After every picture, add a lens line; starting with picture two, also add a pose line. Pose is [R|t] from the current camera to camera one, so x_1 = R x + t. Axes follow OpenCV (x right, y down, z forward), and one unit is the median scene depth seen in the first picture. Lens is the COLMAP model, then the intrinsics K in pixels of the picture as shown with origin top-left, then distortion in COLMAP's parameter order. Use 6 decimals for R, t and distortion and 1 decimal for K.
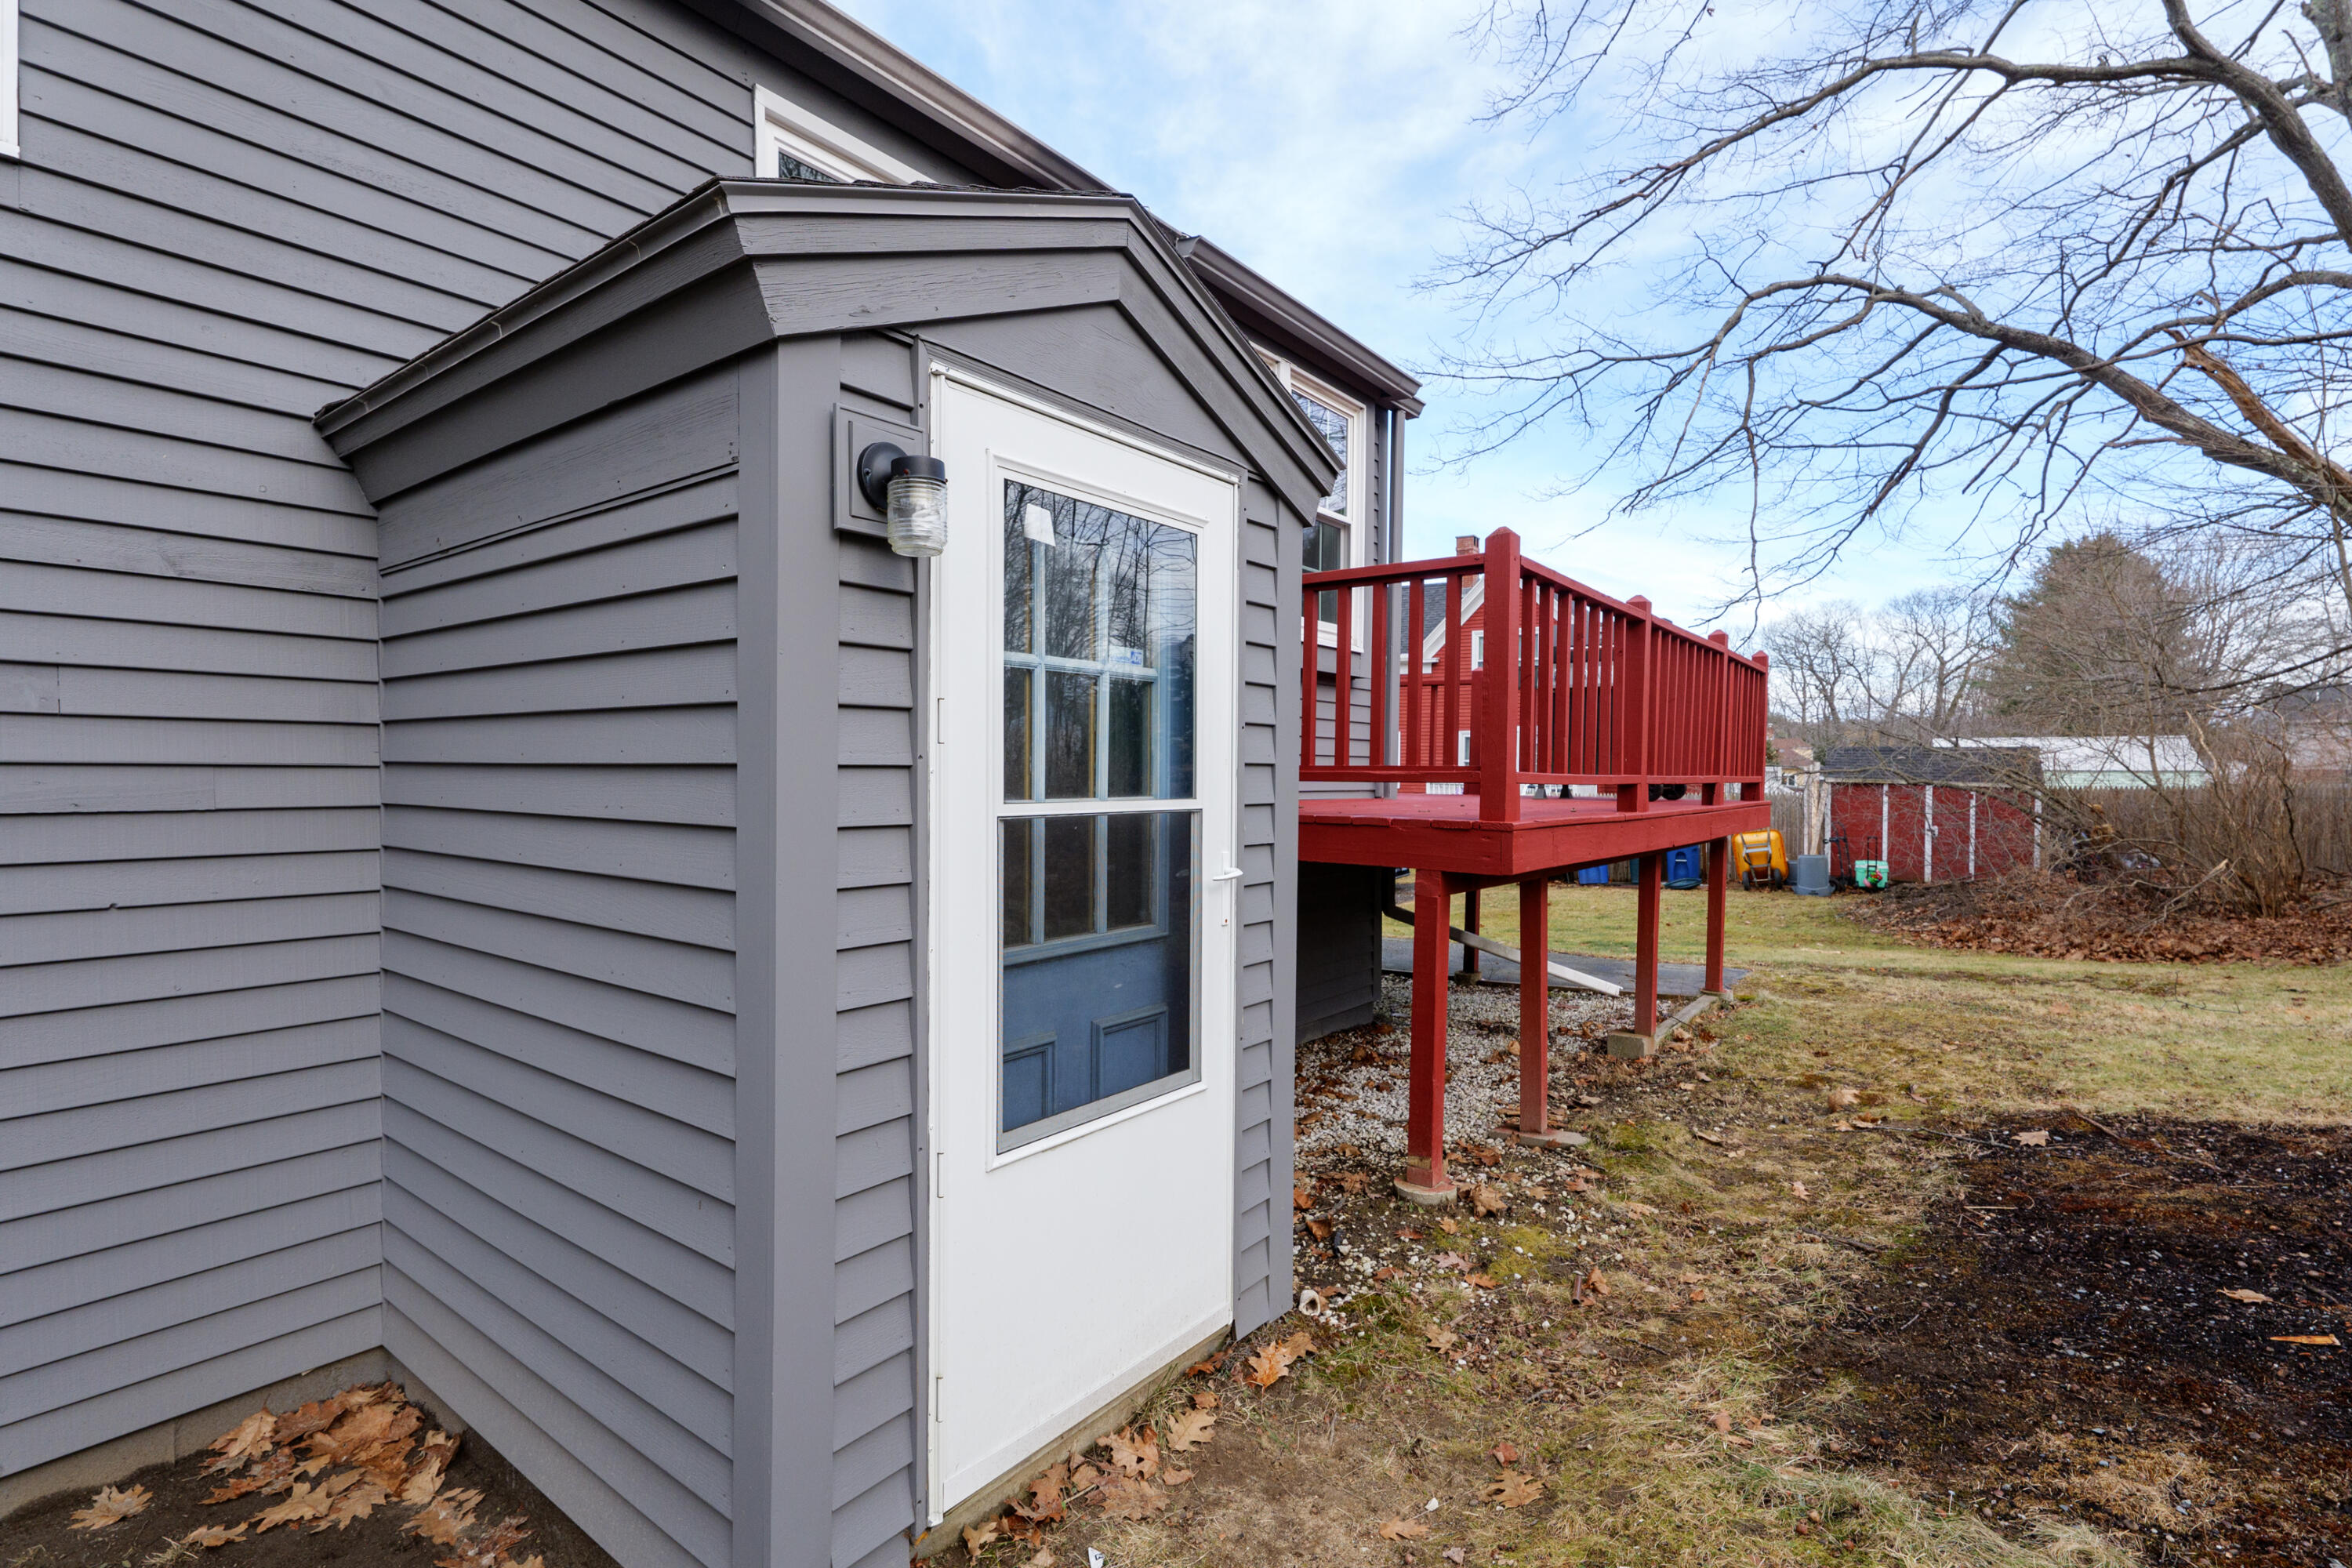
lens RADIAL K [[1113.8, 0, 1183.6], [0, 1113.8, 811.0], [0, 0, 1]] dist [-0.013318, 0.000193]
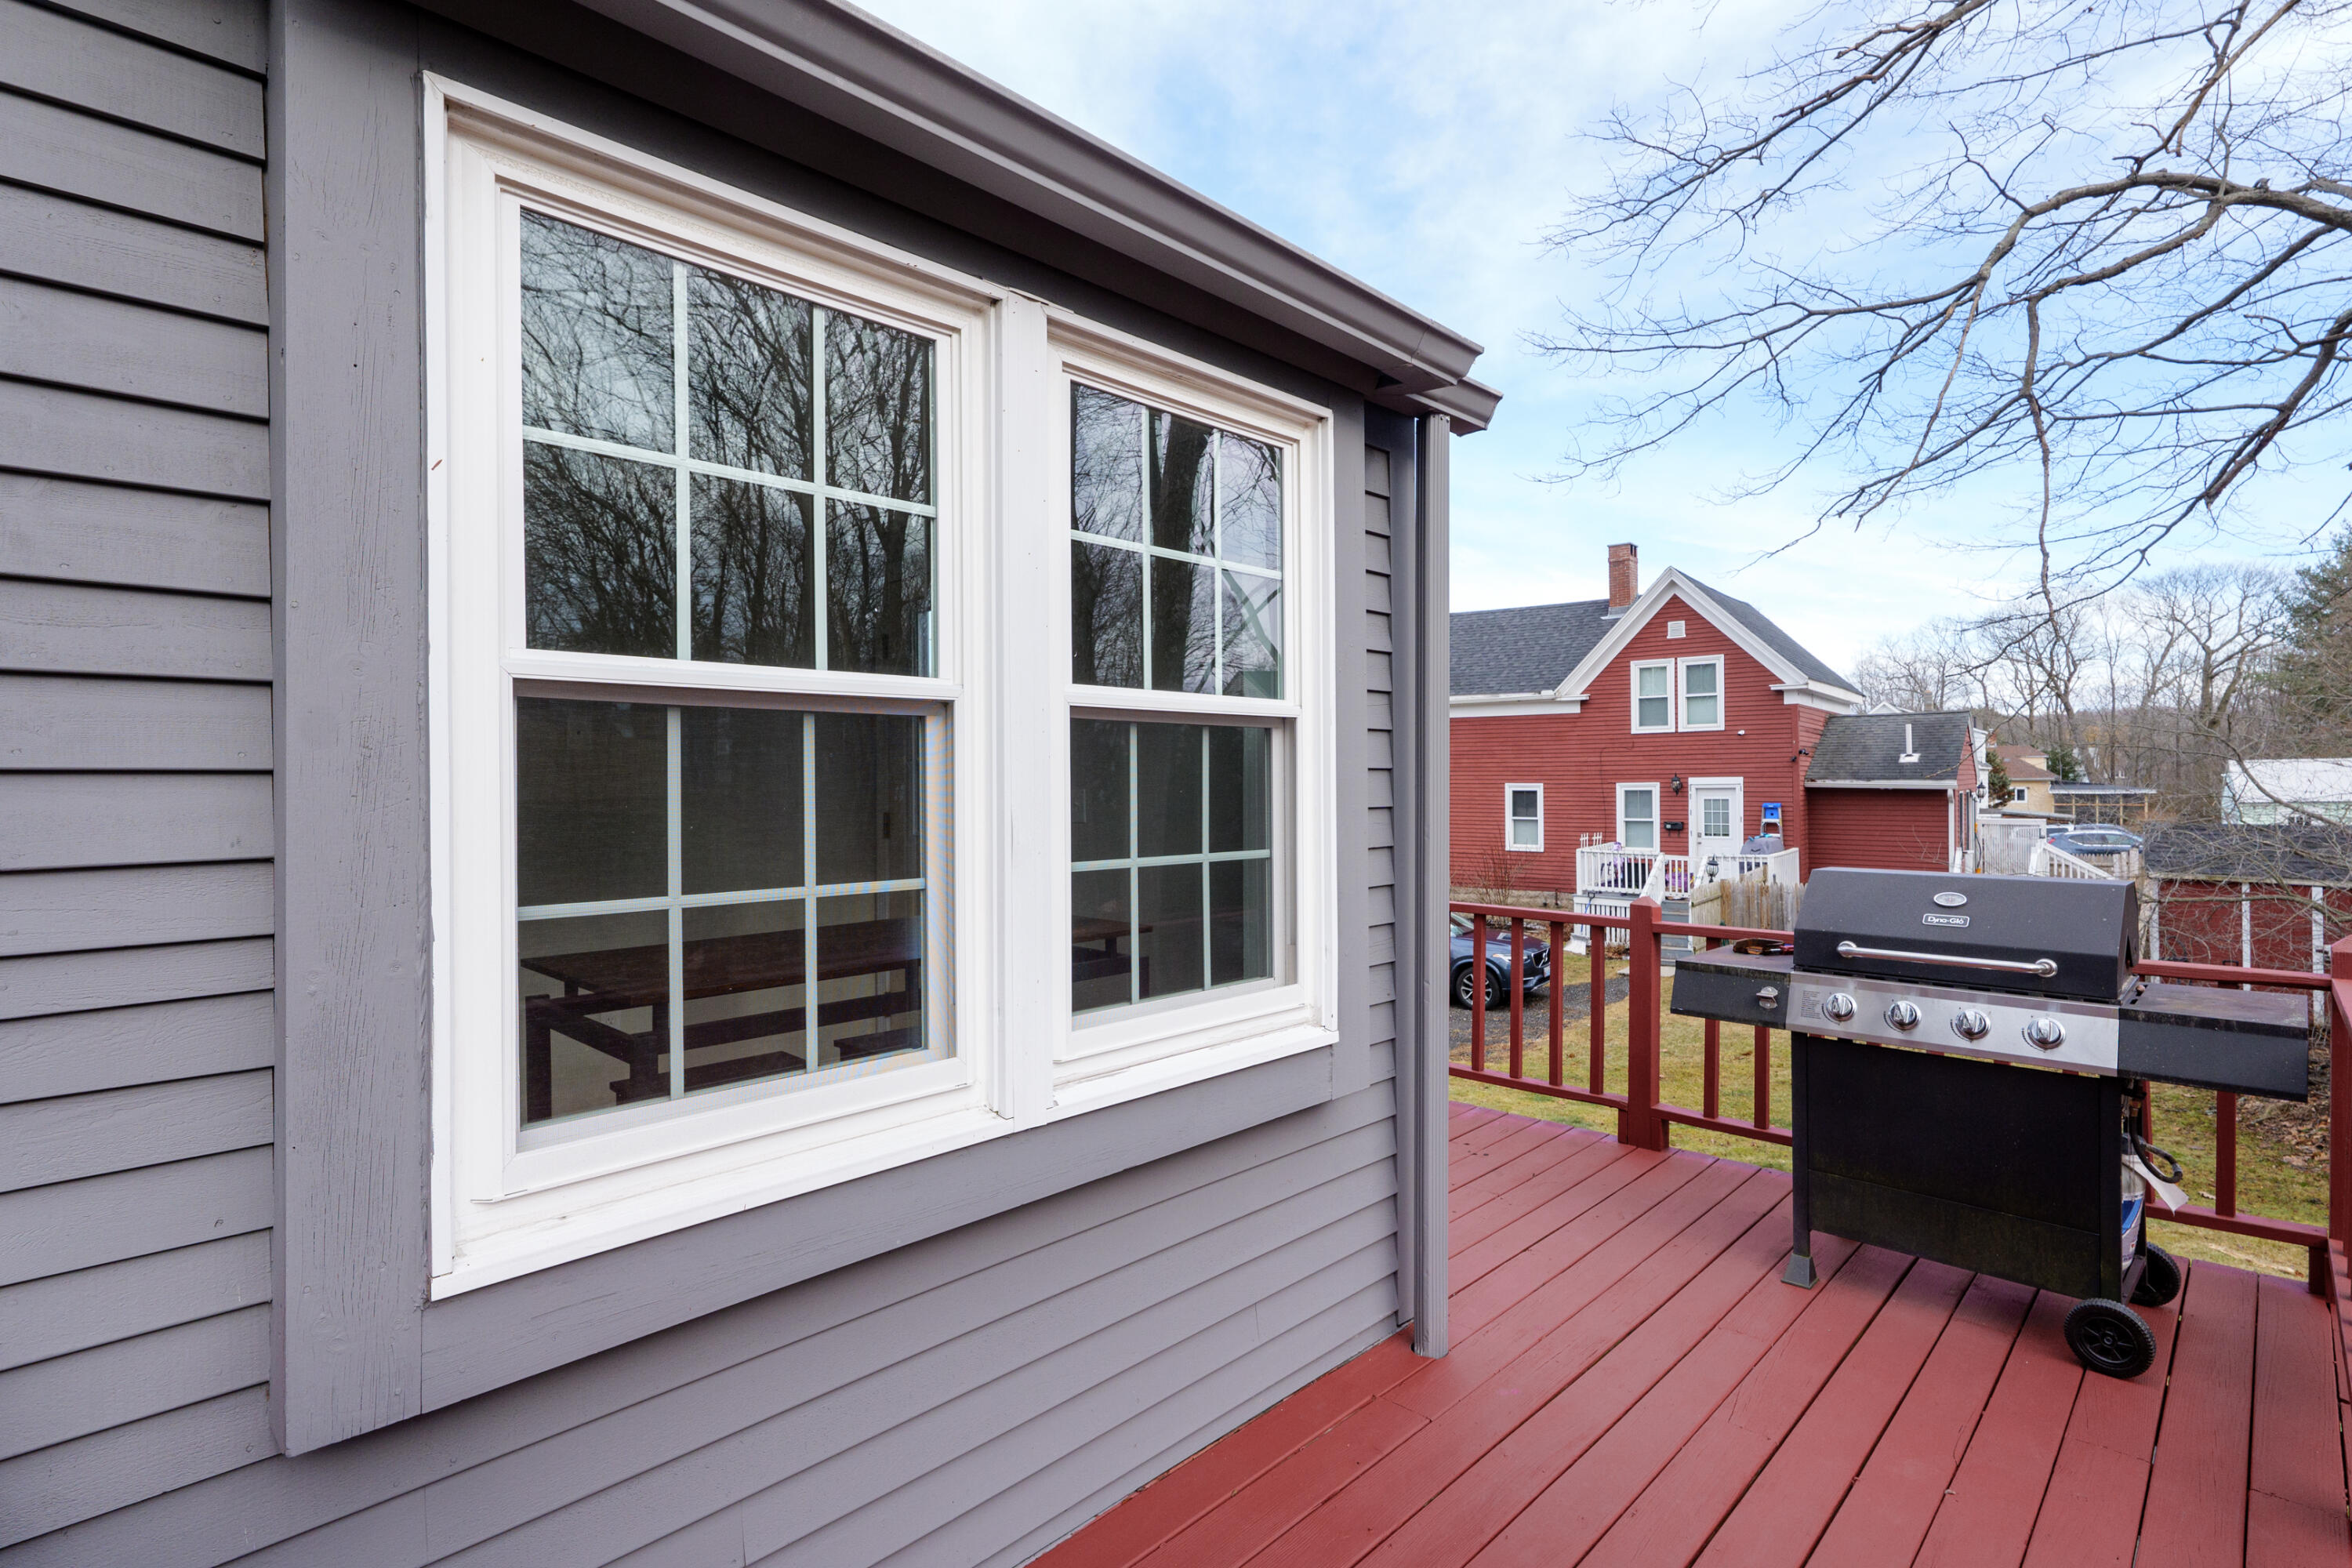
lens RADIAL K [[1122.8, 0, 1176.0], [0, 1122.8, 784.0], [0, 0, 1]] dist [0.001868, -0.001159]
pose [[0.991373, -0.009606, -0.130721, 0.055321], [0.006338, 0.999657, -0.025395, -0.077927], [0.130920, 0.024348, 0.991094, 0.210779]]
